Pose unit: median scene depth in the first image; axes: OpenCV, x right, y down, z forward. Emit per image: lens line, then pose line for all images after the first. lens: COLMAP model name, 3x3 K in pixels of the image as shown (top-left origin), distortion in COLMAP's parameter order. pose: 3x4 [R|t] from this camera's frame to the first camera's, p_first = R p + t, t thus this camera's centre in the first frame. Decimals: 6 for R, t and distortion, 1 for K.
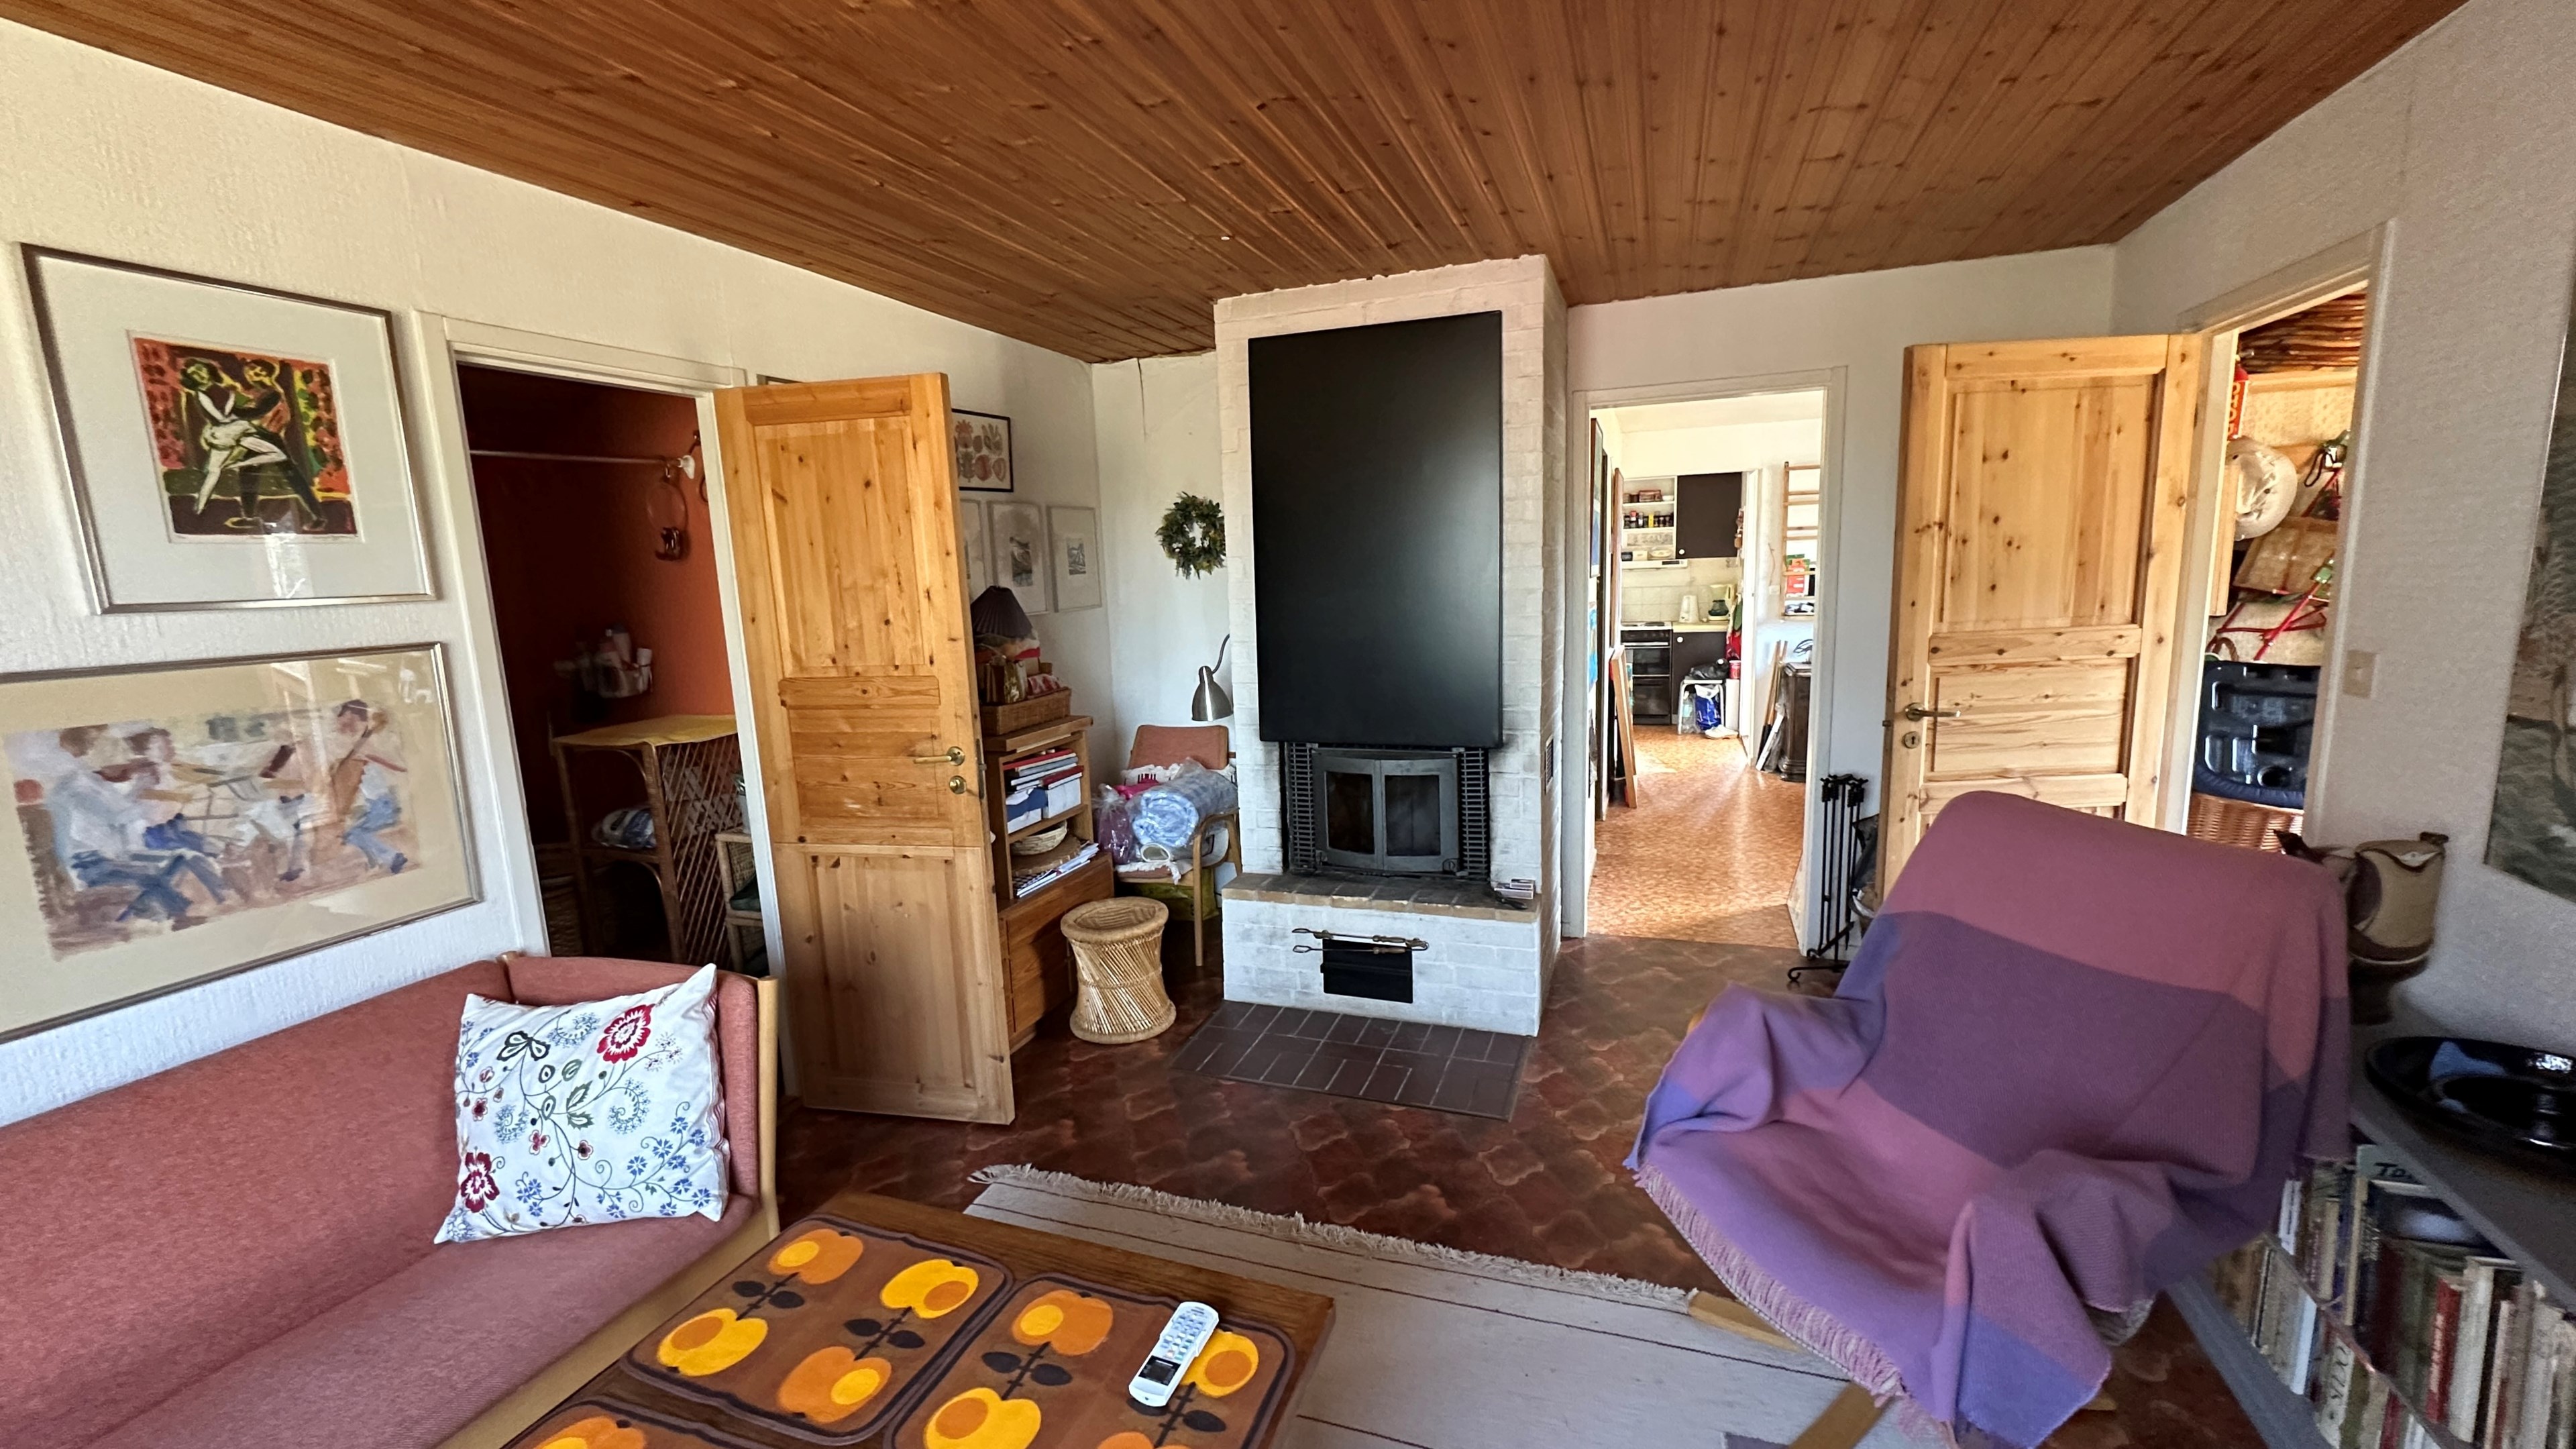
lens RADIAL K [[1023.4, 0, 1289.0], [0, 1023.4, 729.6], [0, 0, 1]] dist [-0.001362, -0.000076]
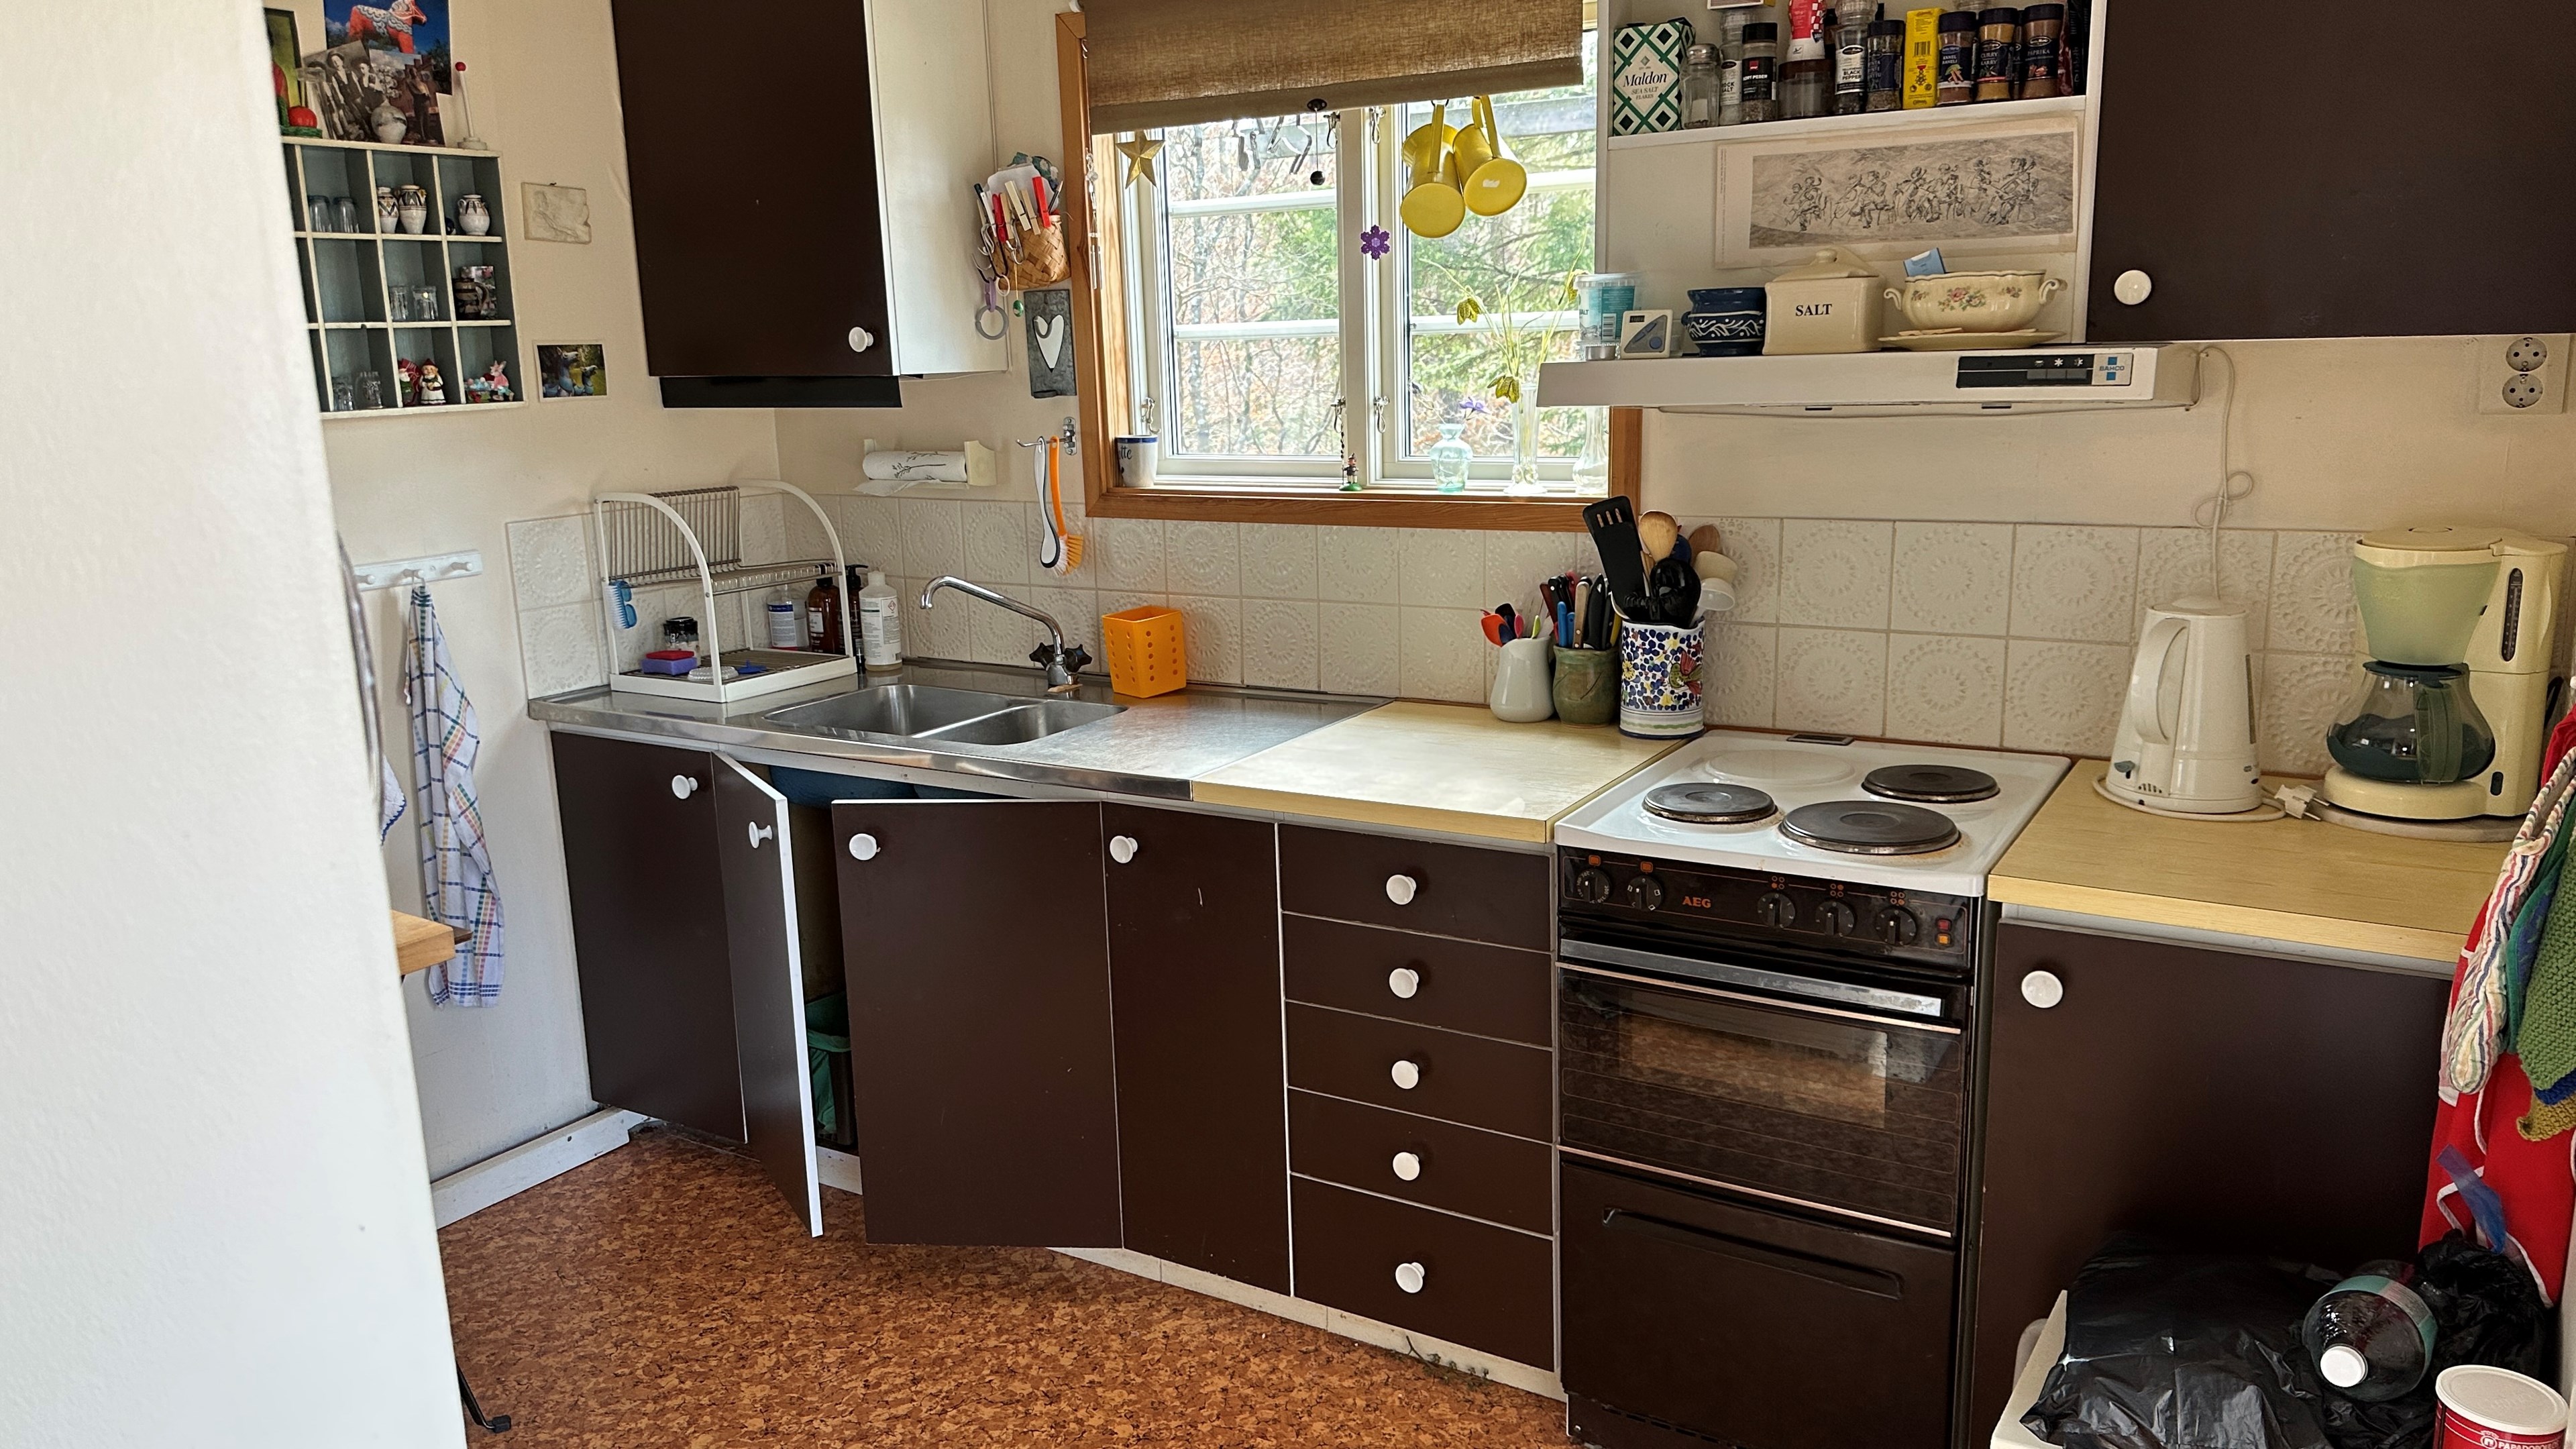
lens RADIAL K [[1806.6, 0, 1289.7], [0, 1806.6, 740.4], [0, 0, 1]] dist [0.006715, -0.011343]
pose [[0.980609, 0.055640, -0.187910, 0.334249], [-0.042802, 0.996507, 0.071701, -0.131811], [0.191243, -0.062268, 0.979566, 0.771976]]
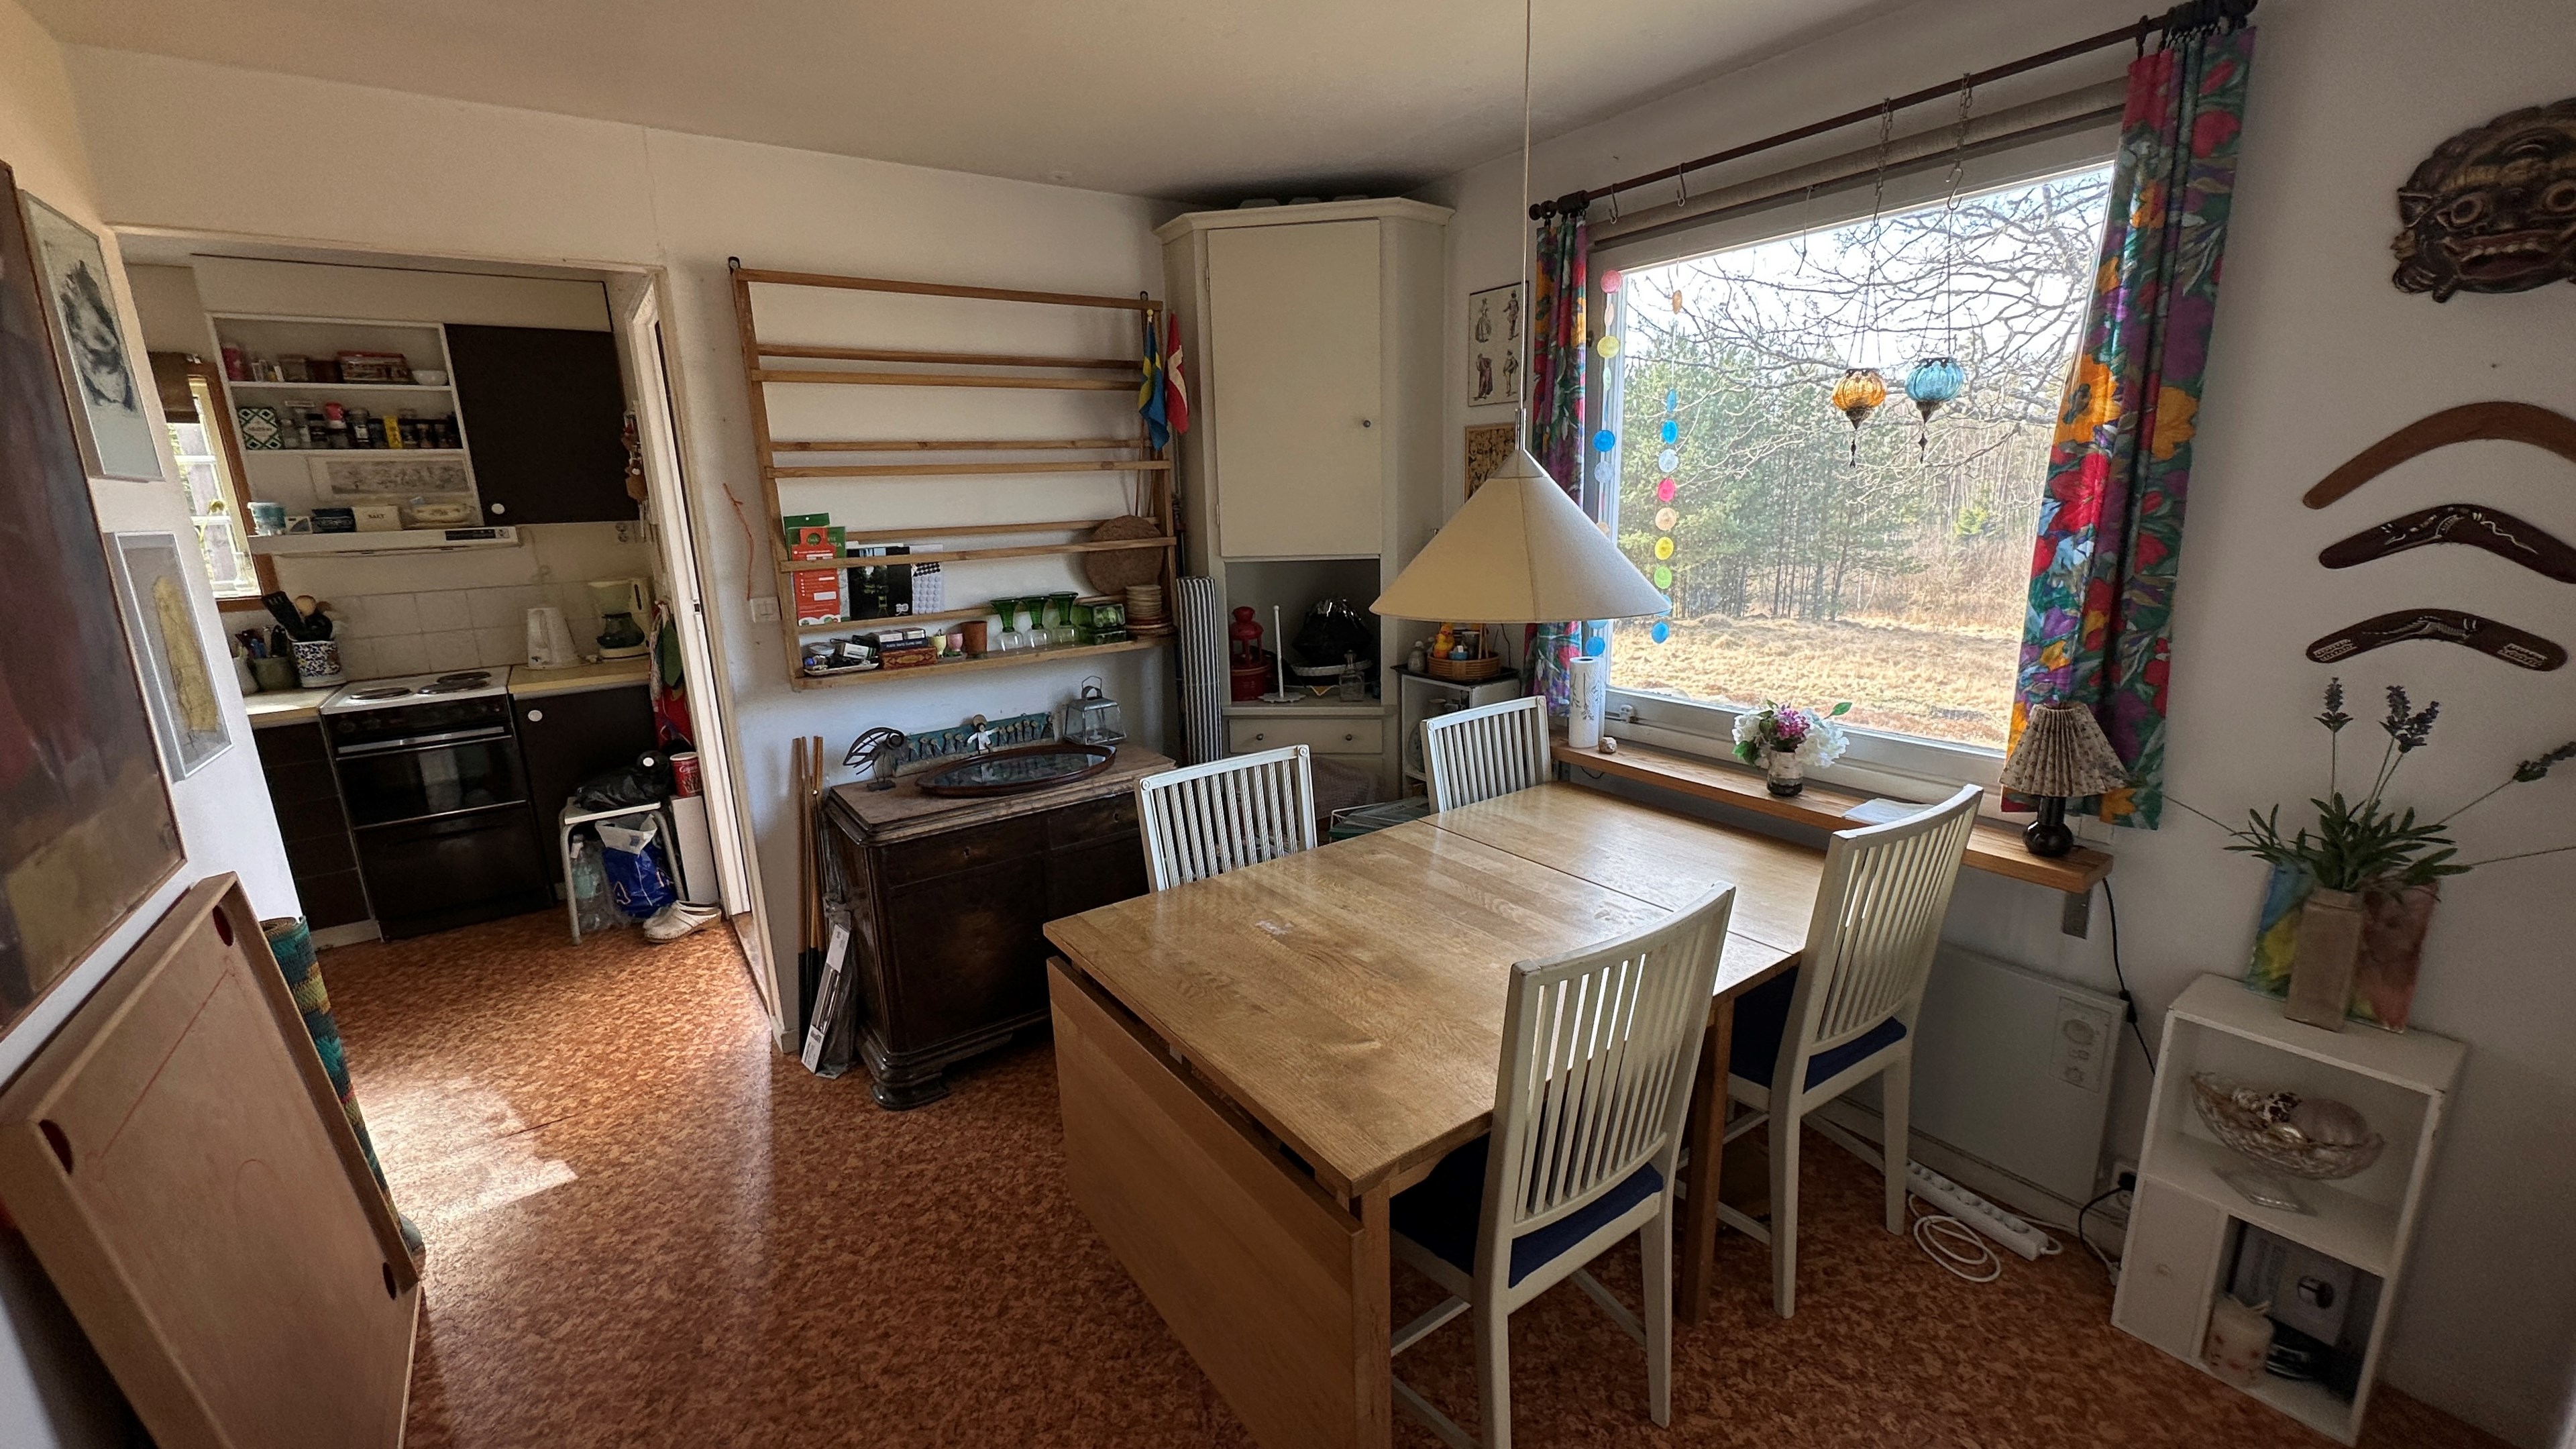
lens RADIAL K [[1023.4, 0, 1290.0], [0, 1023.4, 732.2], [0, 0, 1]] dist [-0.001362, -0.000076]
pose [[0.570669, -0.166571, 0.804109, 0.219677], [0.135435, 0.984893, 0.107903, -0.085327], [-0.809935, 0.047328, 0.584608, 0.500331]]
